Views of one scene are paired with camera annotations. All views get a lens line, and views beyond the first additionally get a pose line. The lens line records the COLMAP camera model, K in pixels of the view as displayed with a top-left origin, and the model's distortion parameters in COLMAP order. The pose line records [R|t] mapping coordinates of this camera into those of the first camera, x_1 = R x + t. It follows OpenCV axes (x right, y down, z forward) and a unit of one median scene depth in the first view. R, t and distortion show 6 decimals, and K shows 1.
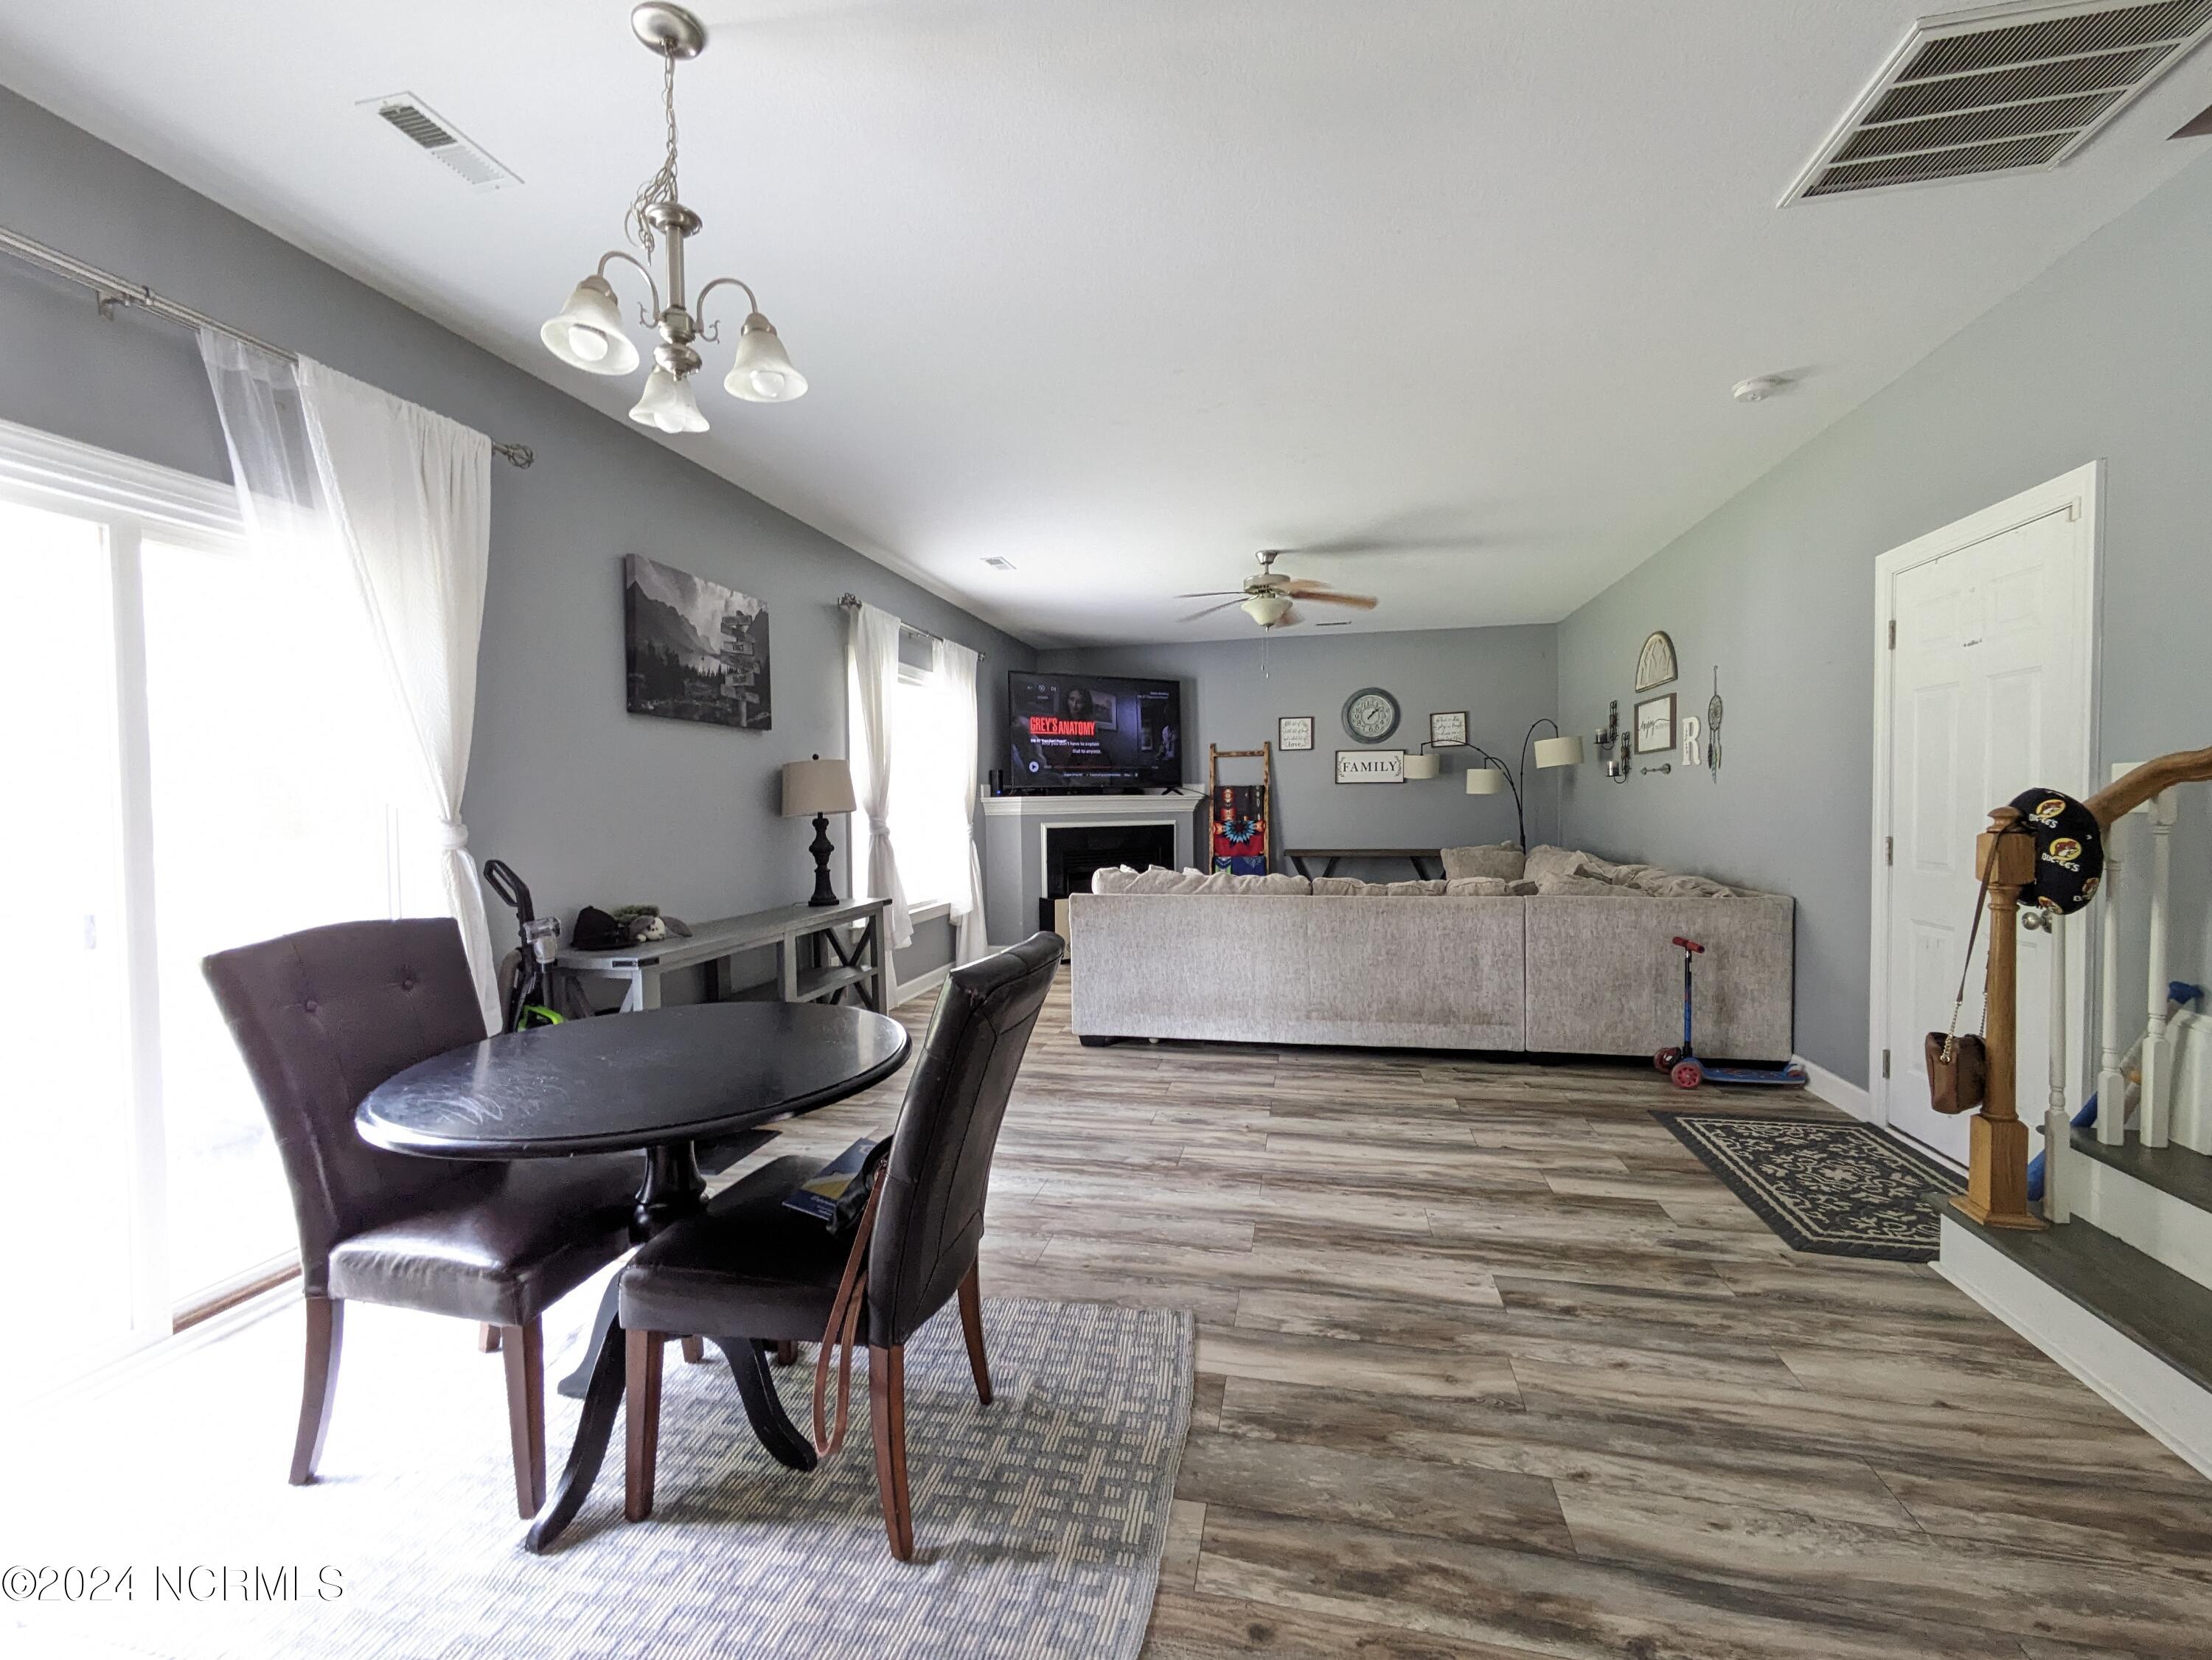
lens RADIAL K [[929.5, 0, 1101.5], [0, 929.5, 837.3], [0, 0, 1]] dist [-0.002024, 0.003528]
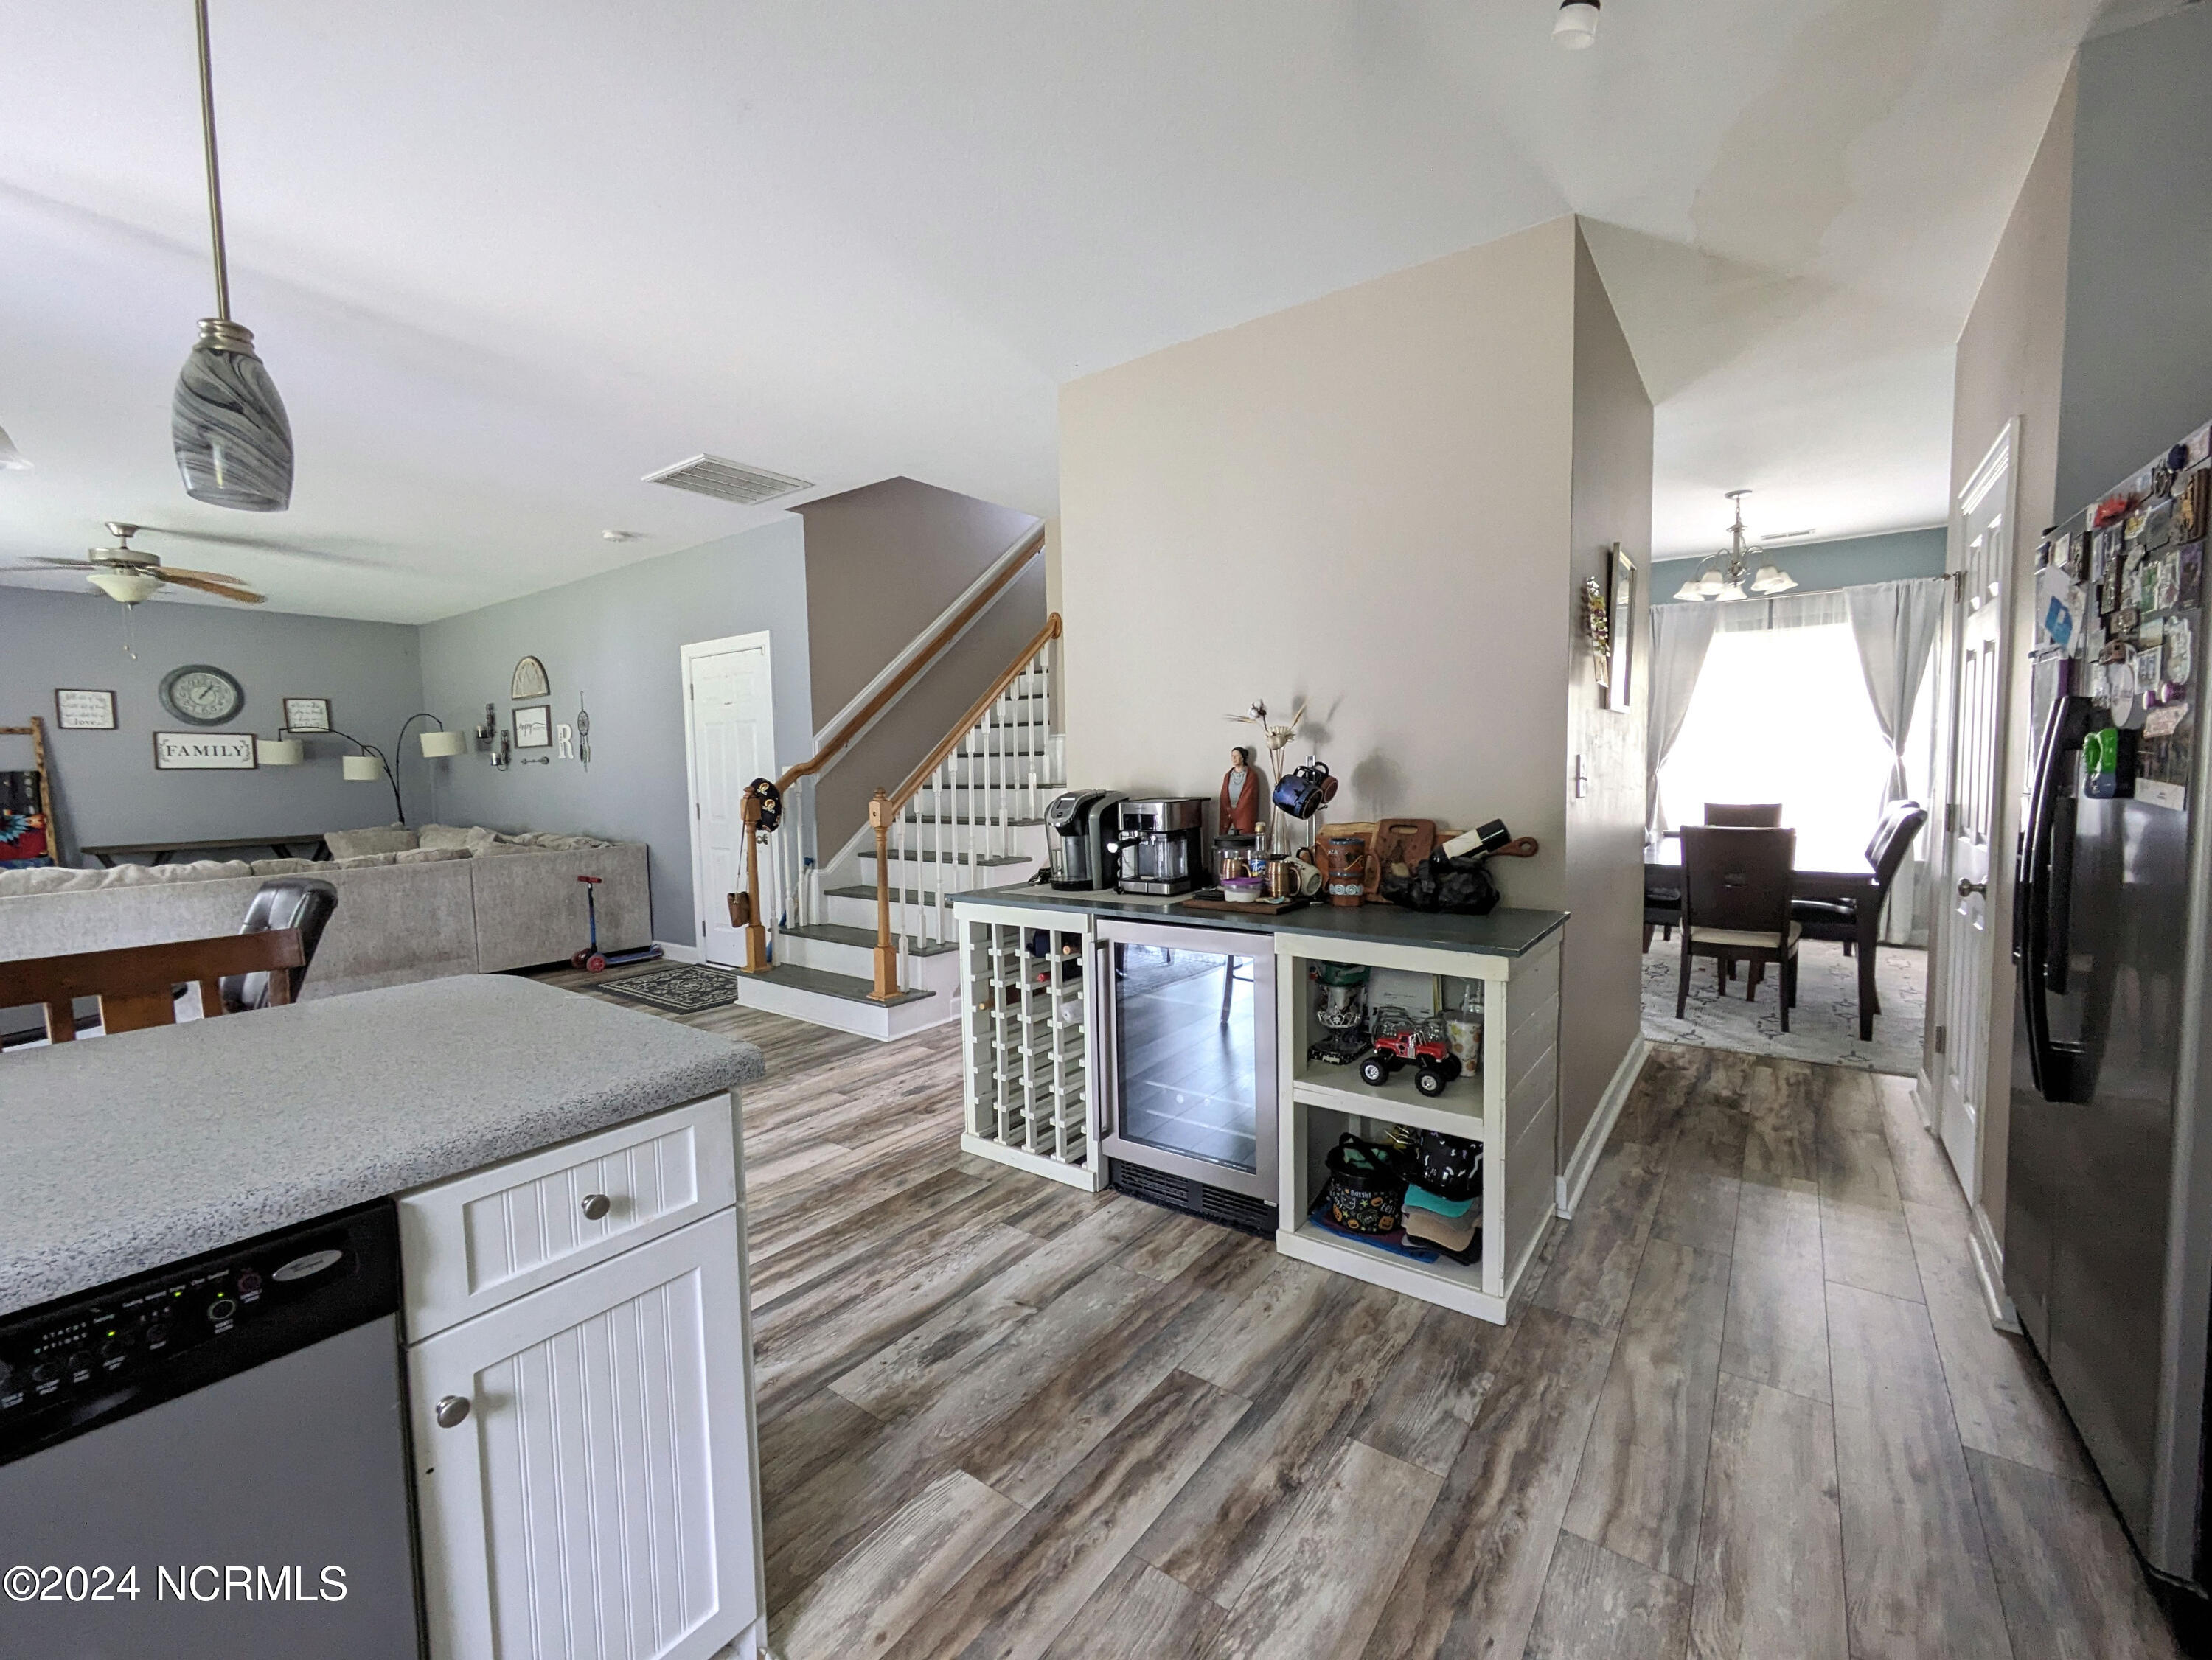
lens RADIAL K [[923.5, 0, 1101.2], [0, 923.5, 831.3], [0, 0, 1]] dist [-0.001018, 0.000817]
pose [[0.404327, -0.057725, 0.912791, -0.270688], [0.045813, 0.998032, 0.042822, 0.007109], [-0.913466, 0.024504, 0.406176, -0.252866]]
